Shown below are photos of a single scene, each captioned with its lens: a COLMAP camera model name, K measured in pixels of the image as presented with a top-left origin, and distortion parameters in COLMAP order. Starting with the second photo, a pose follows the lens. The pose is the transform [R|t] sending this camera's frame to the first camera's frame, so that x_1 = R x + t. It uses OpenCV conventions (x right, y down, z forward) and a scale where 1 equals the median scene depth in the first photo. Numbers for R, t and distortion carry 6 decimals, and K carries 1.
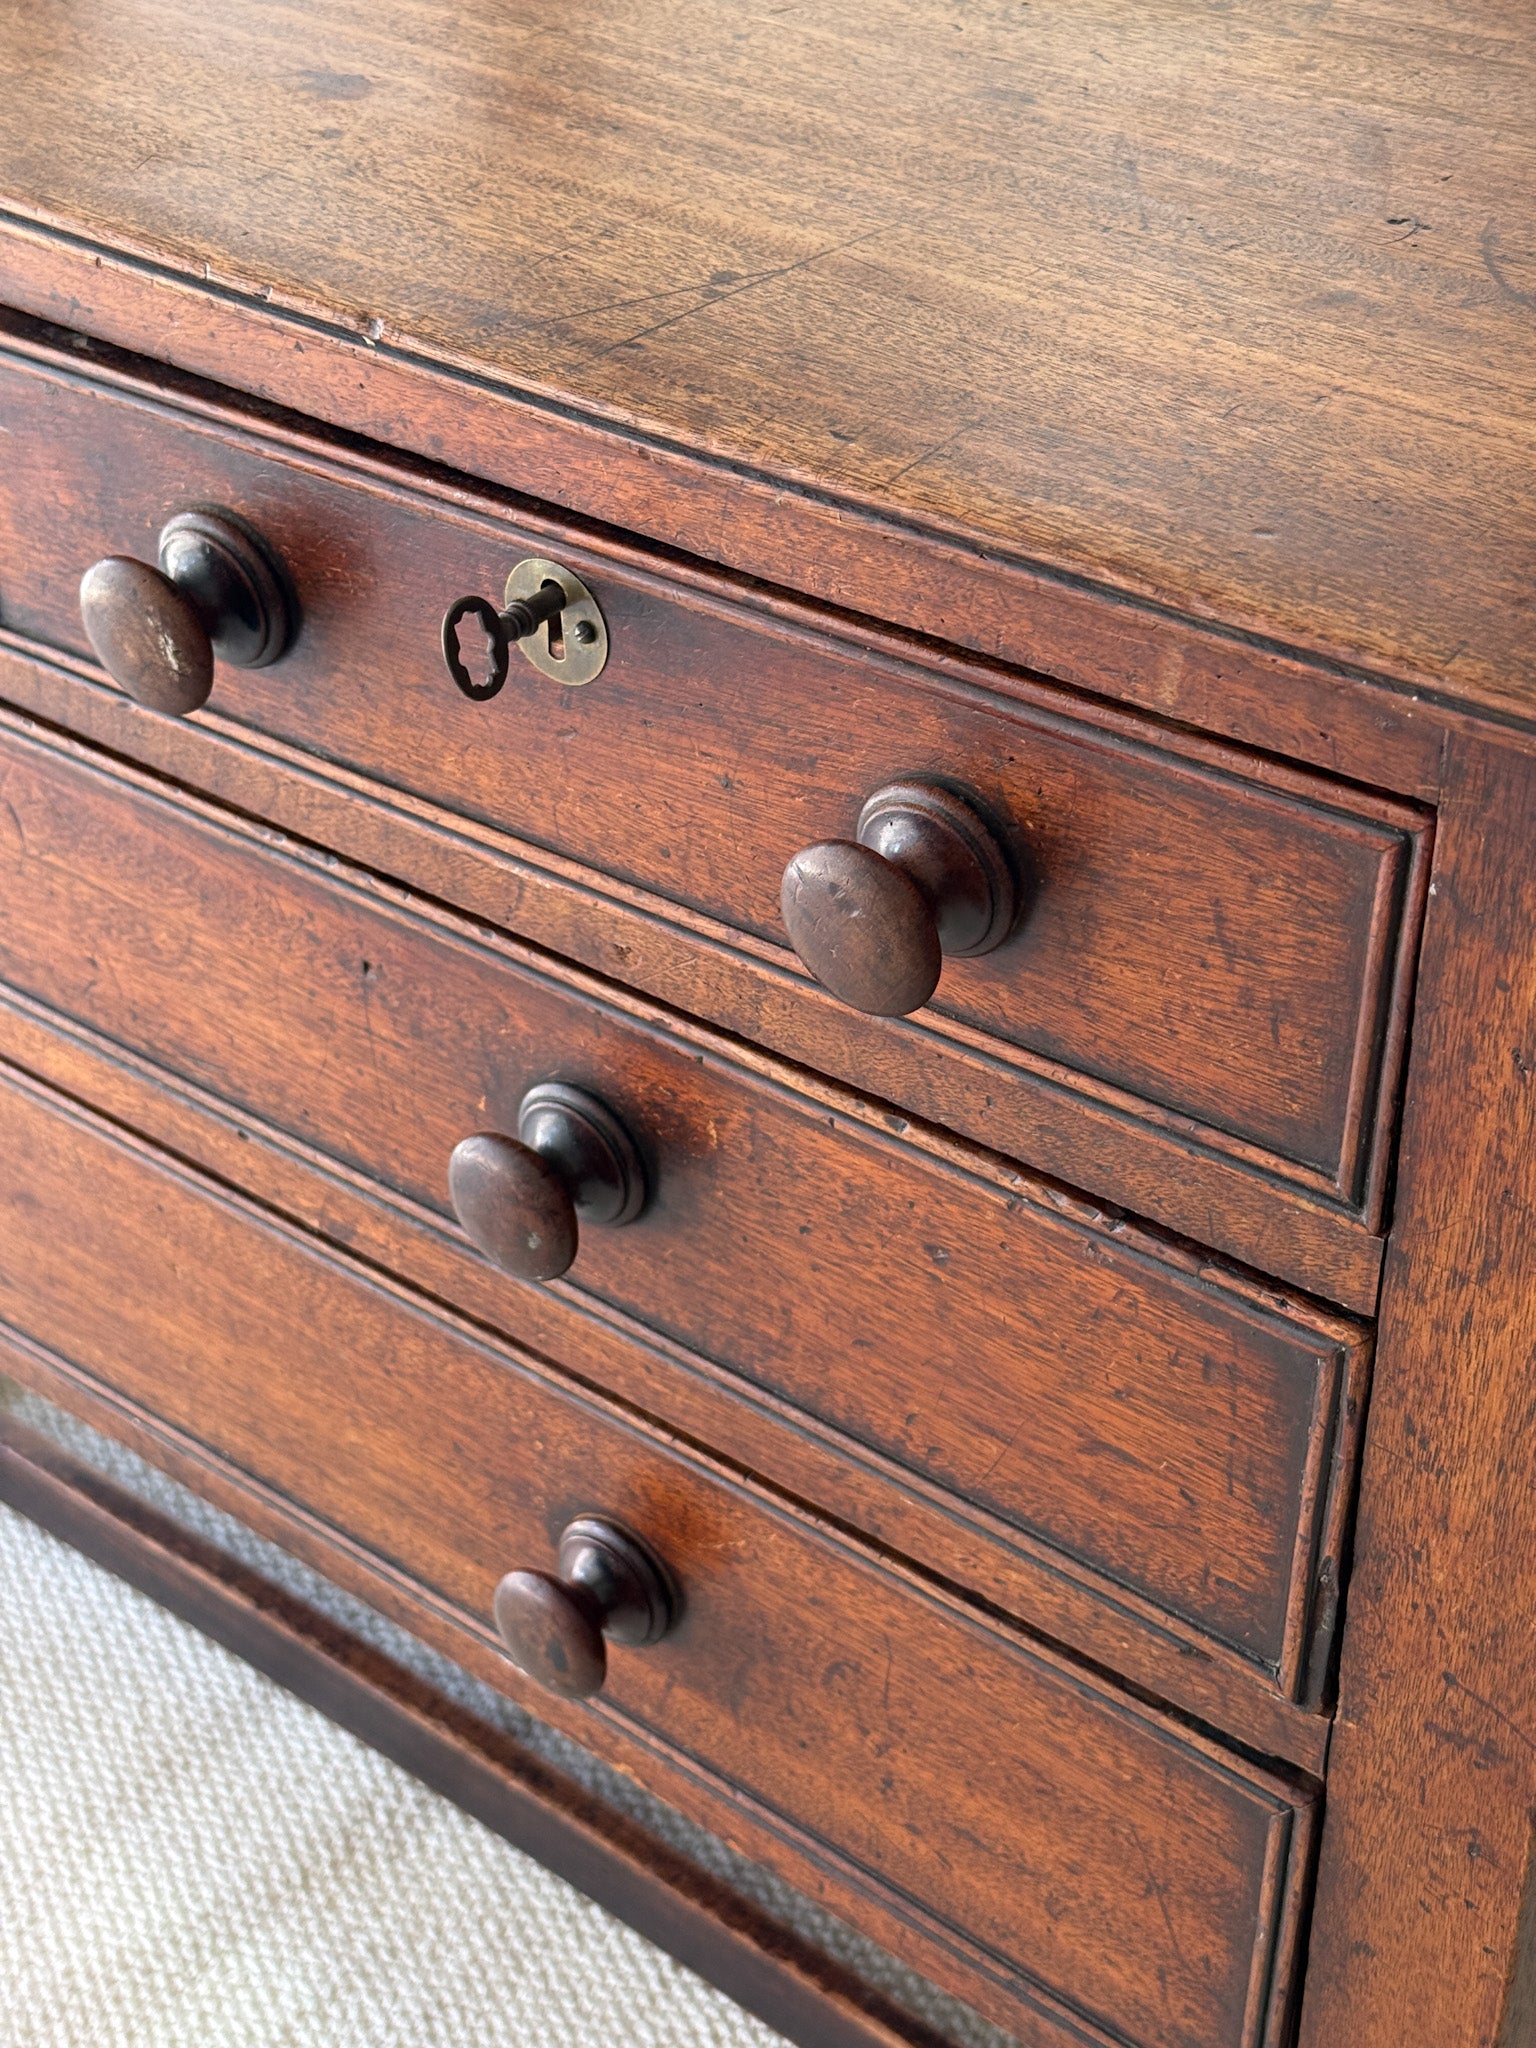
lens RADIAL K [[2886.4, 0, 770.3], [0, 2886.4, 994.1], [0, 0, 1]] dist [0.173082, -0.379198]
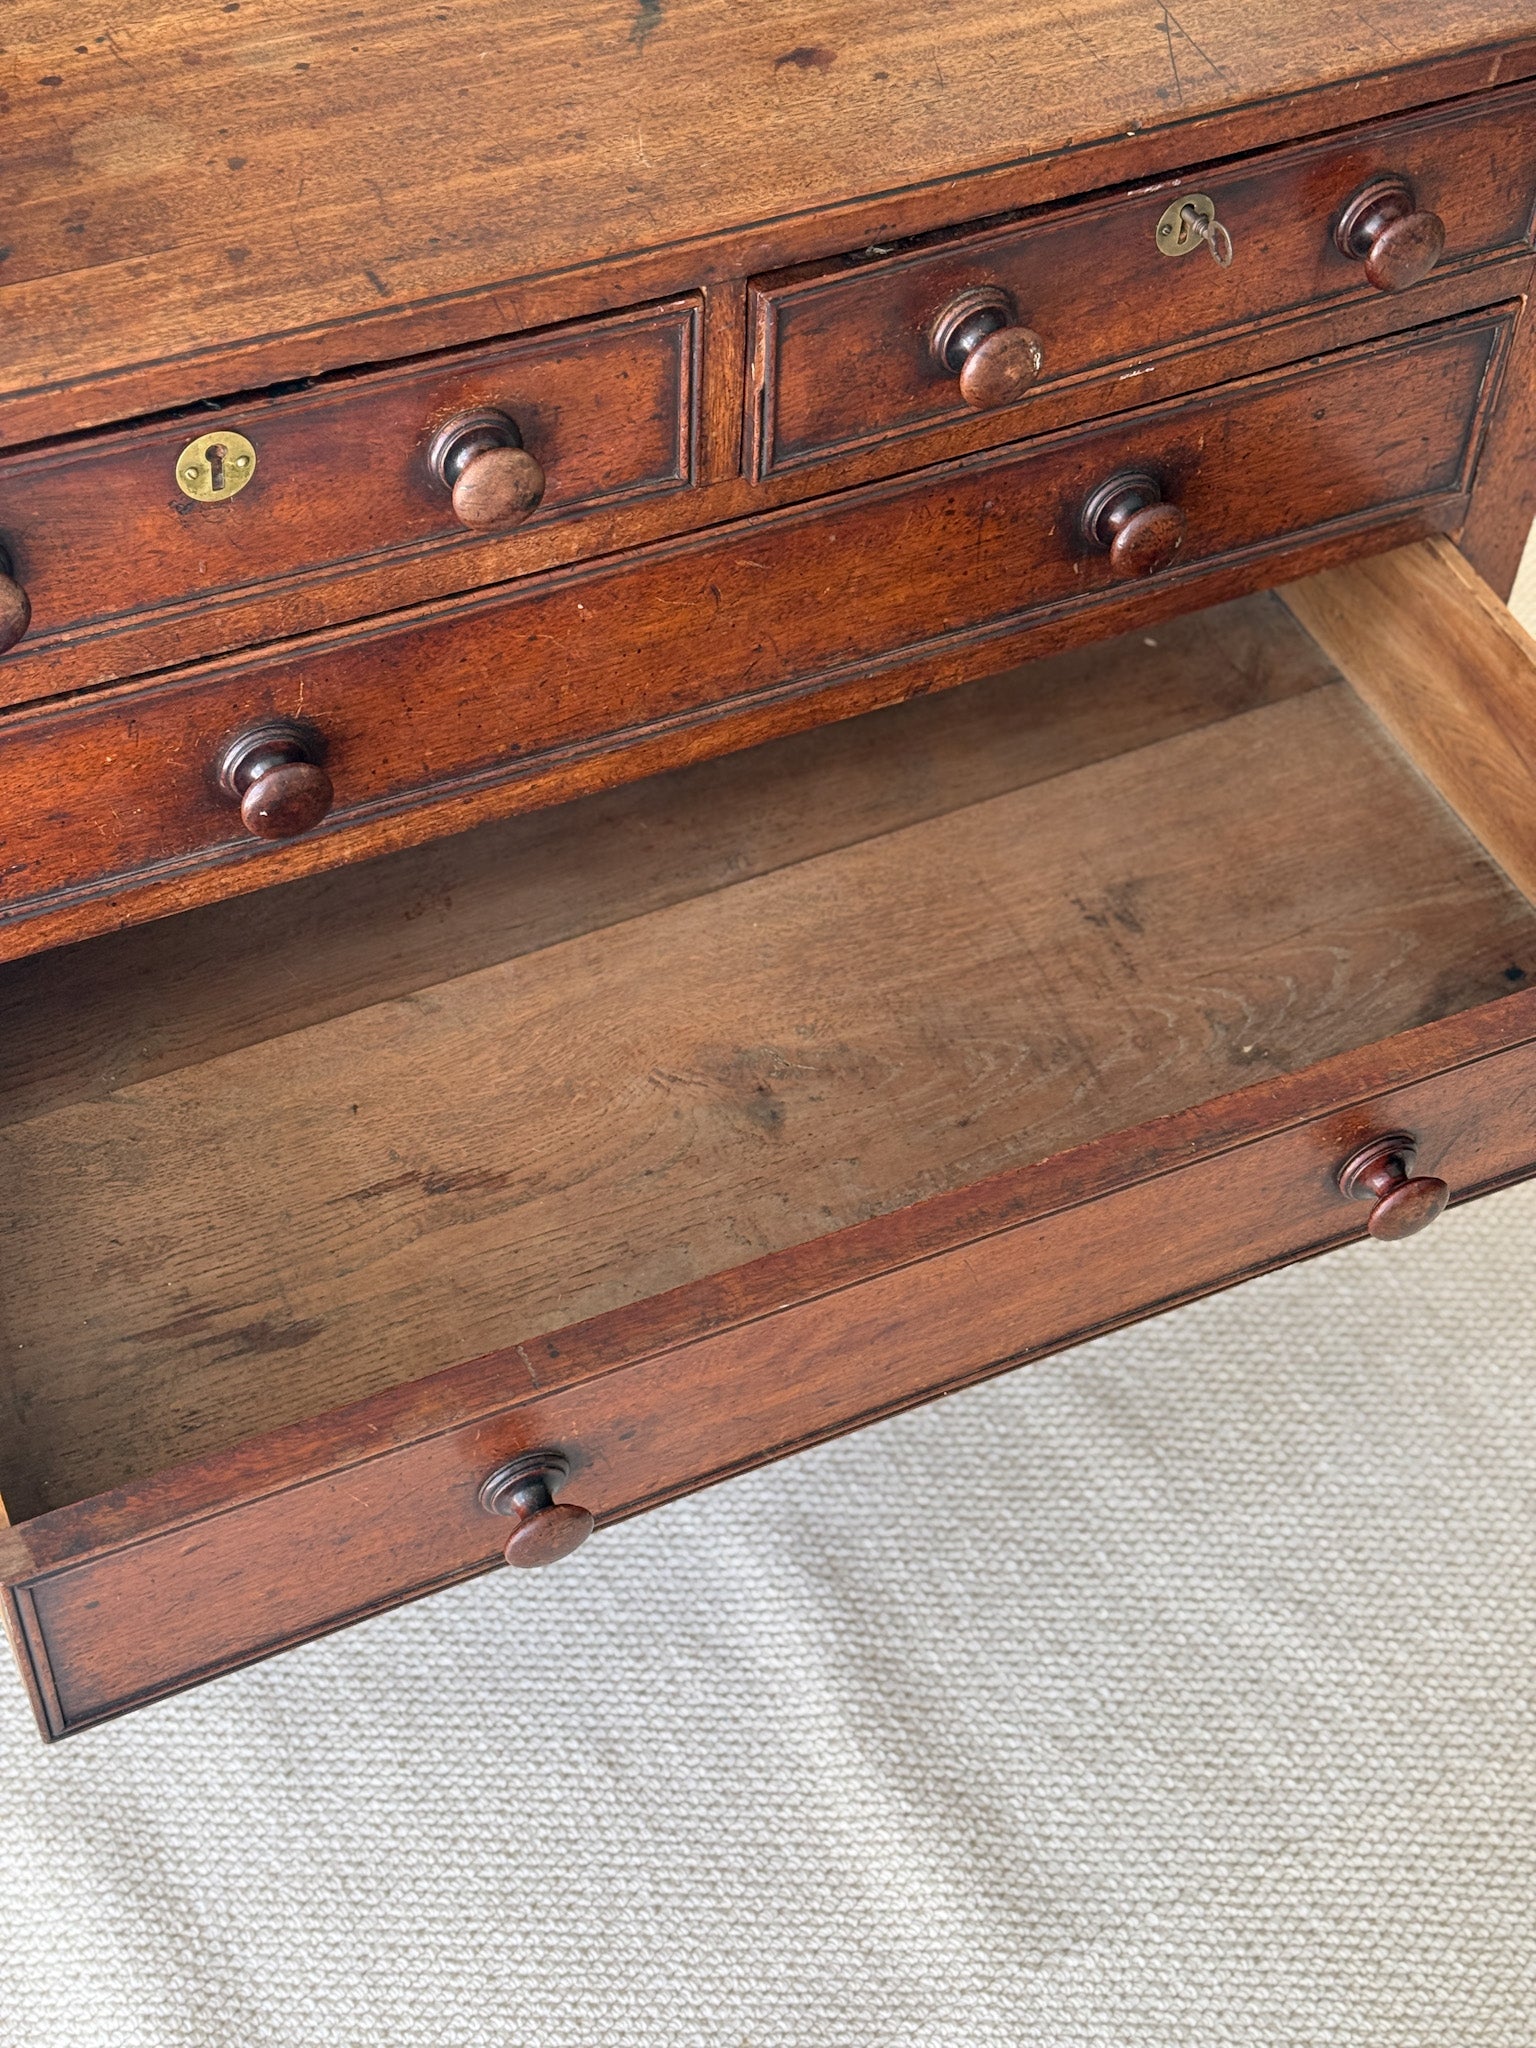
lens RADIAL K [[2869.0, 0, 762.3], [0, 2869.0, 1028.4], [0, 0, 1]] dist [0.214857, -0.542594]
pose [[0.439000, -0.641810, 0.628775, -1.752755], [0.493027, 0.757121, 0.428593, -0.686511], [-0.751135, 0.121850, 0.648806, -0.016413]]
